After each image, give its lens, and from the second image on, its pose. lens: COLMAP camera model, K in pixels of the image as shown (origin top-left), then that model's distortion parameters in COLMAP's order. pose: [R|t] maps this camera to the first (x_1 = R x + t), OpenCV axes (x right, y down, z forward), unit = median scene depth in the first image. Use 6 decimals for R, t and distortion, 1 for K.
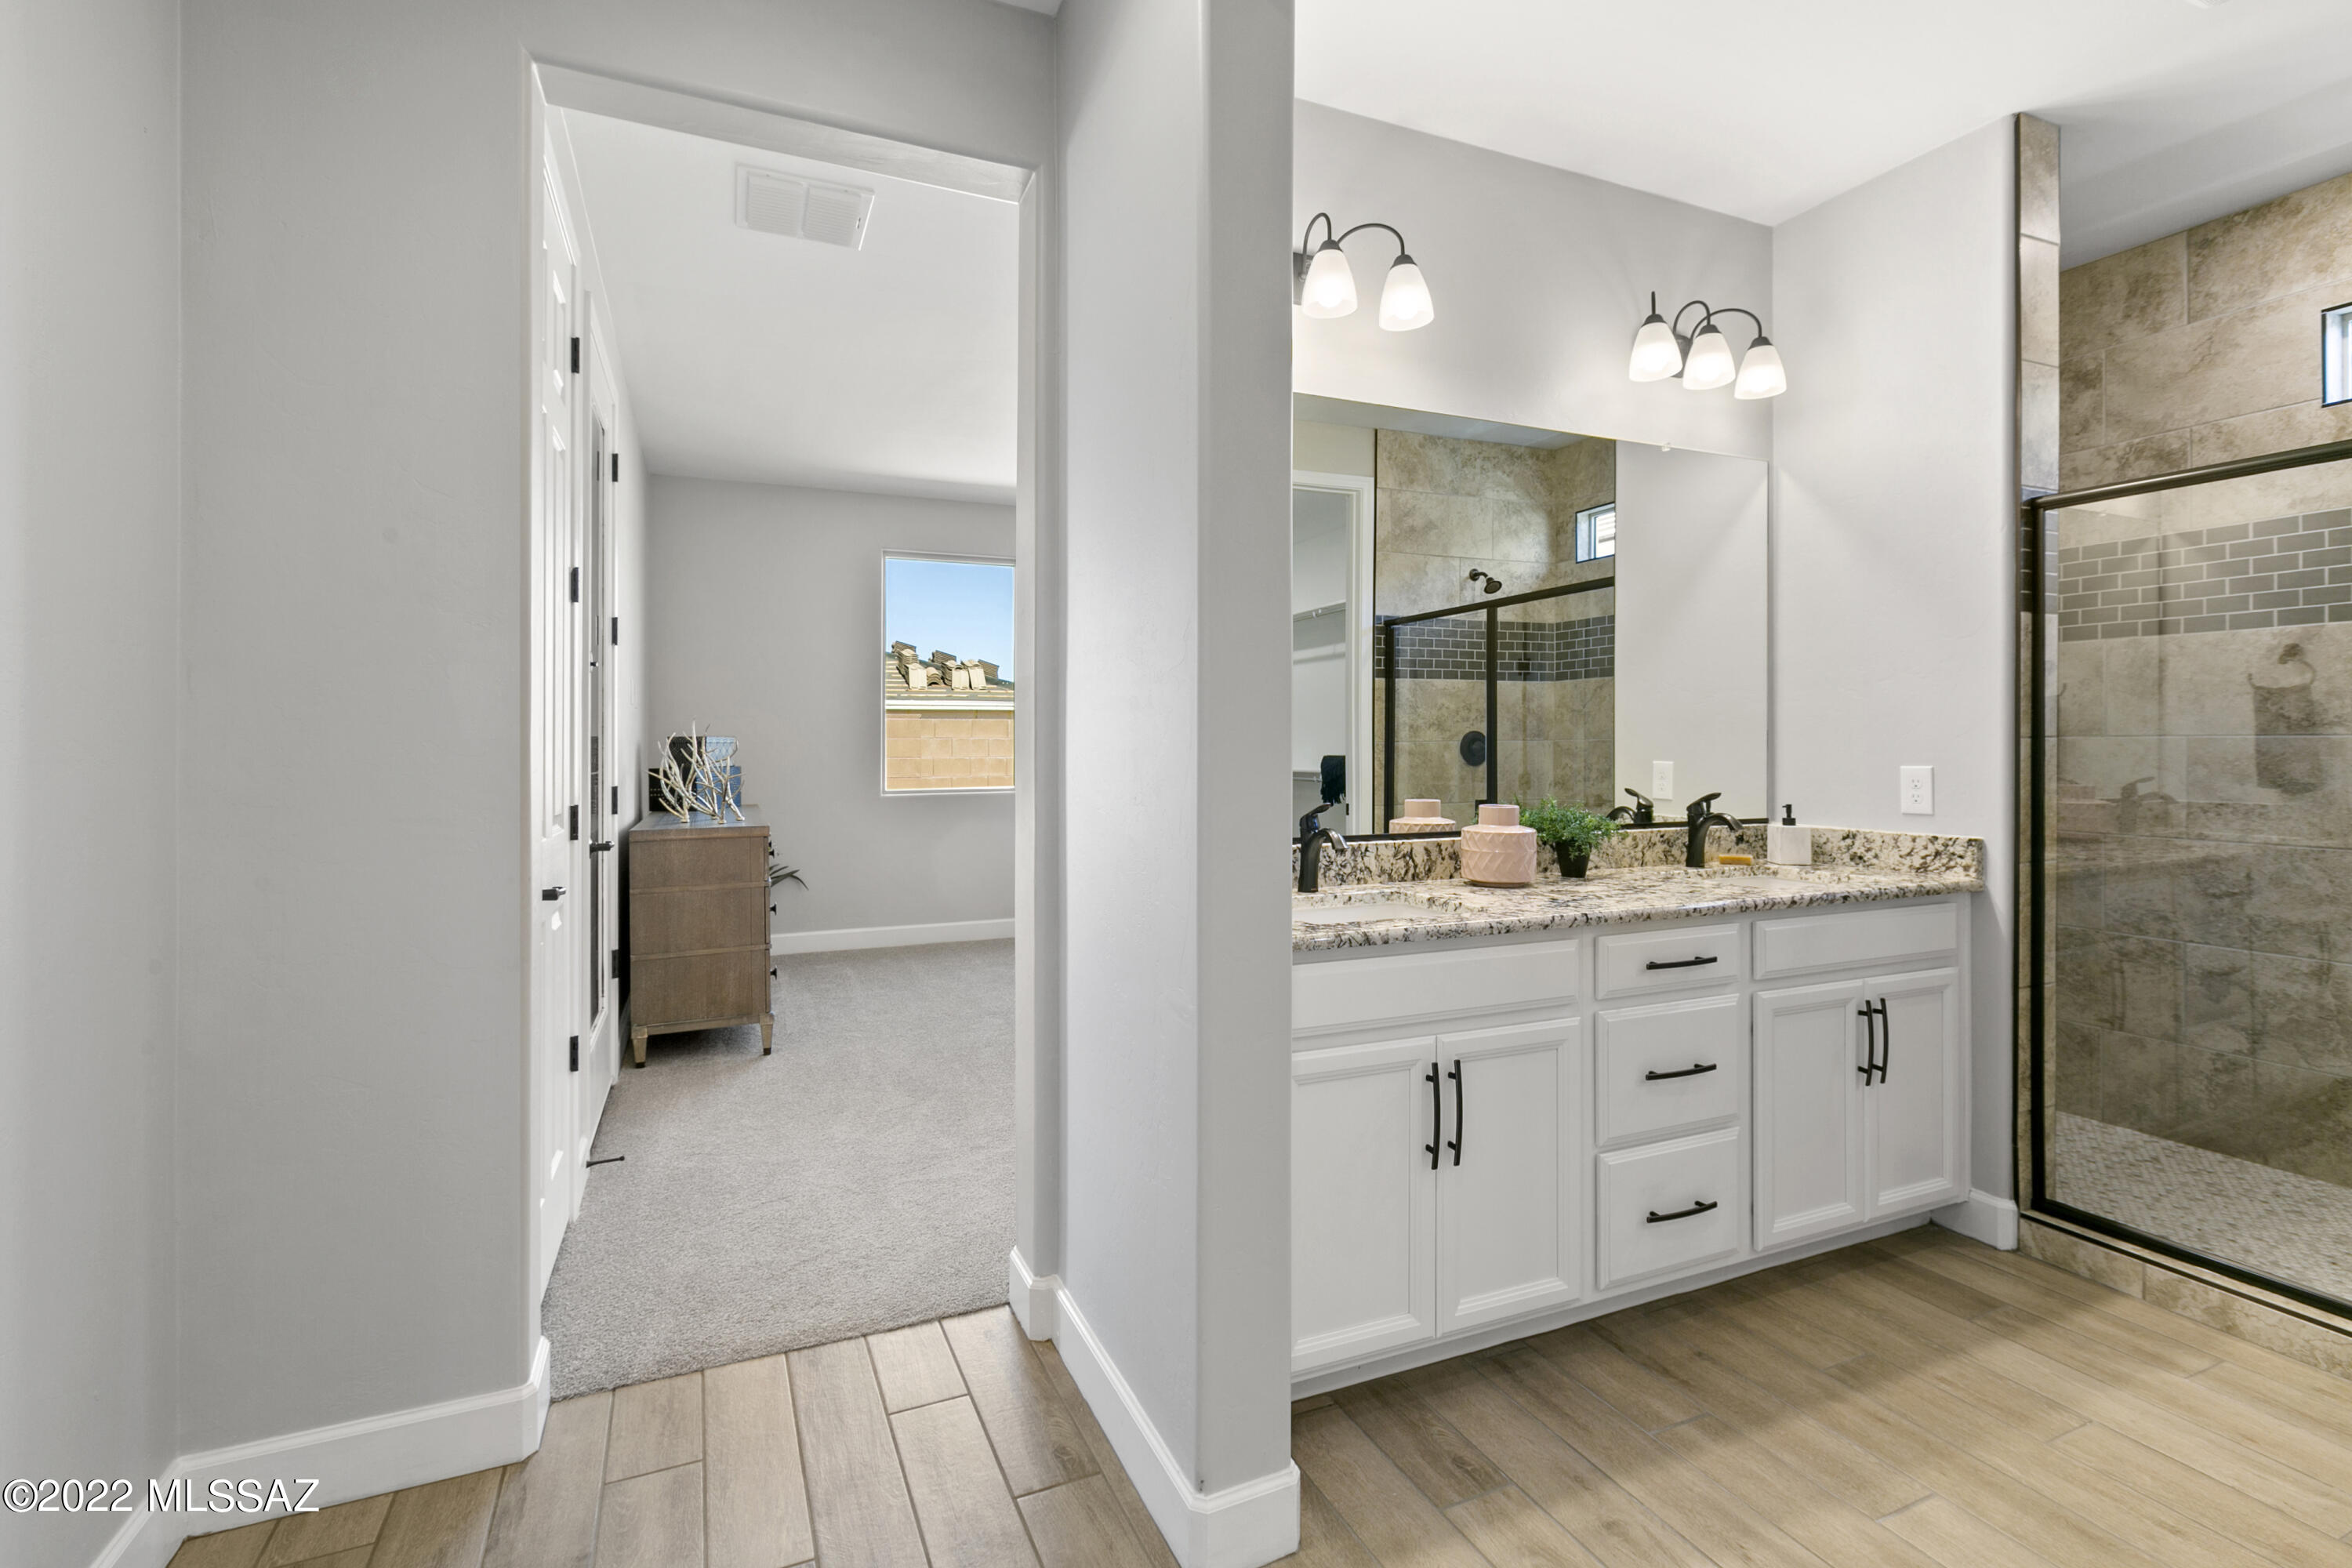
lens RADIAL K [[1044.5, 0, 1168.2], [0, 1044.5, 750.9], [0, 0, 1]] dist [0.003776, -0.001607]
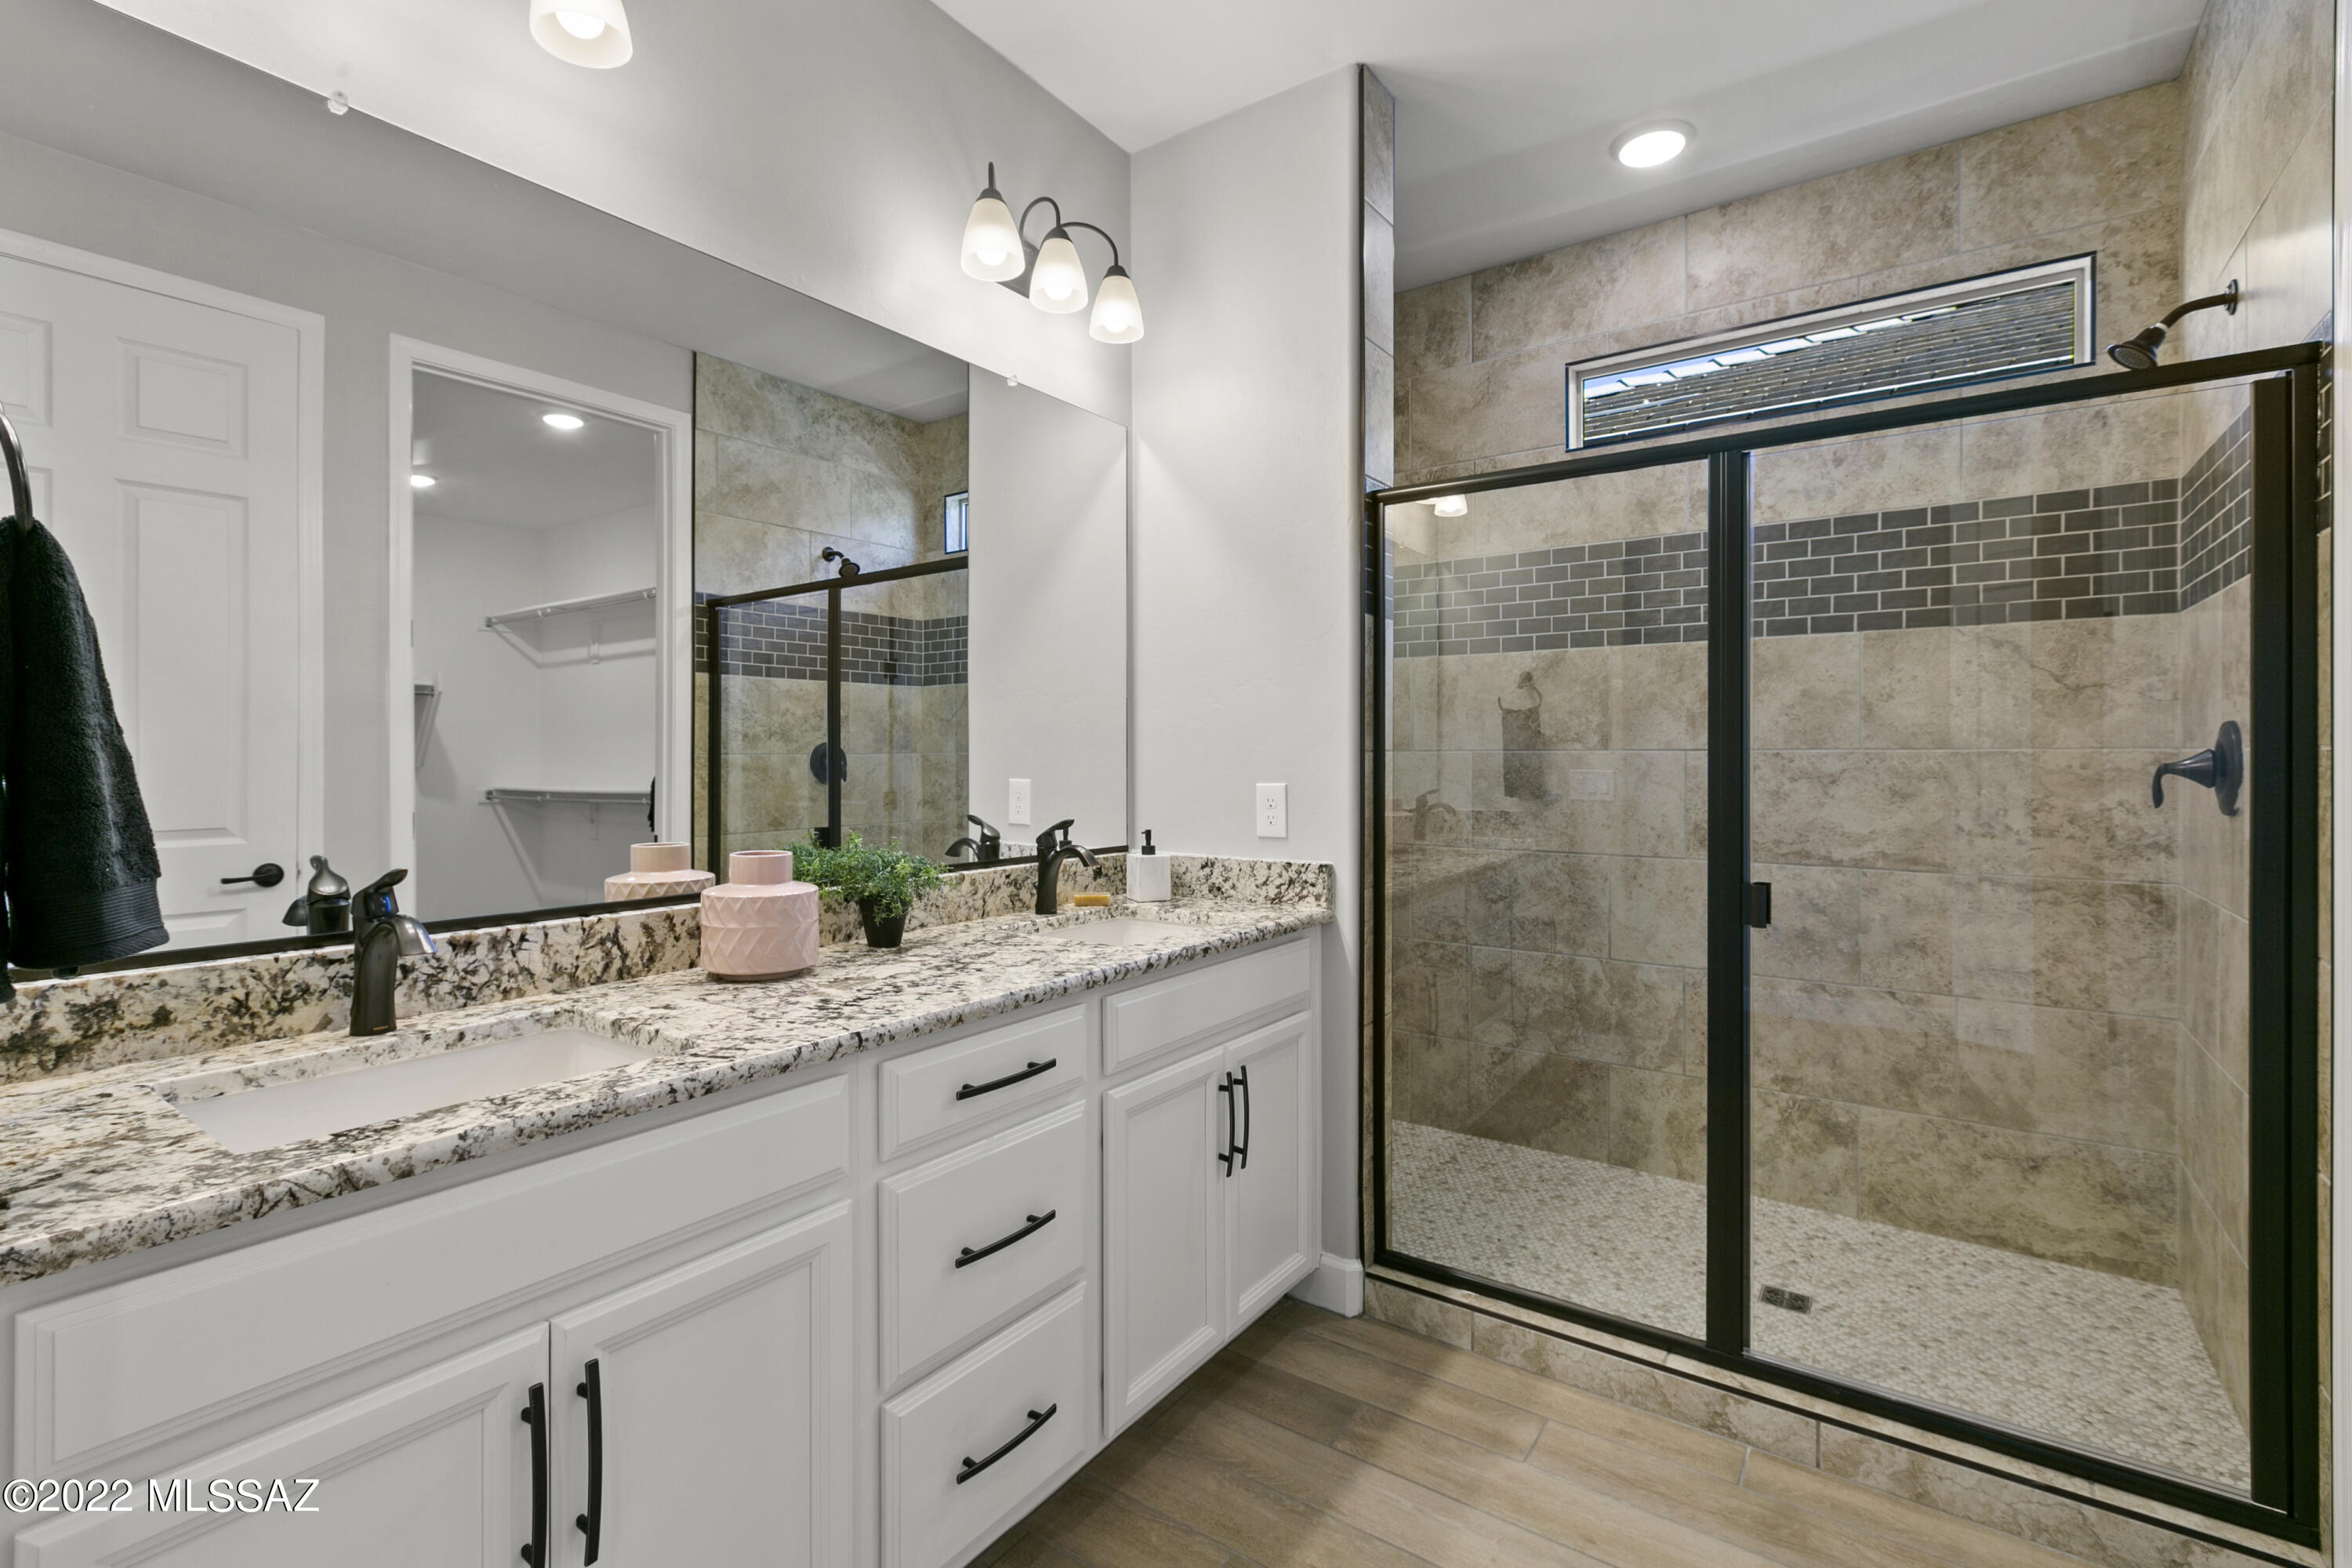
lens RADIAL K [[1037.4, 0, 1175.0], [0, 1037.4, 790.8], [0, 0, 1]] dist [0.000909, -0.000220]
pose [[0.851646, -0.015770, 0.523880, 0.176328], [0.002412, 0.999655, 0.026170, -0.002324], [-0.524112, -0.021024, 0.851390, 0.280063]]
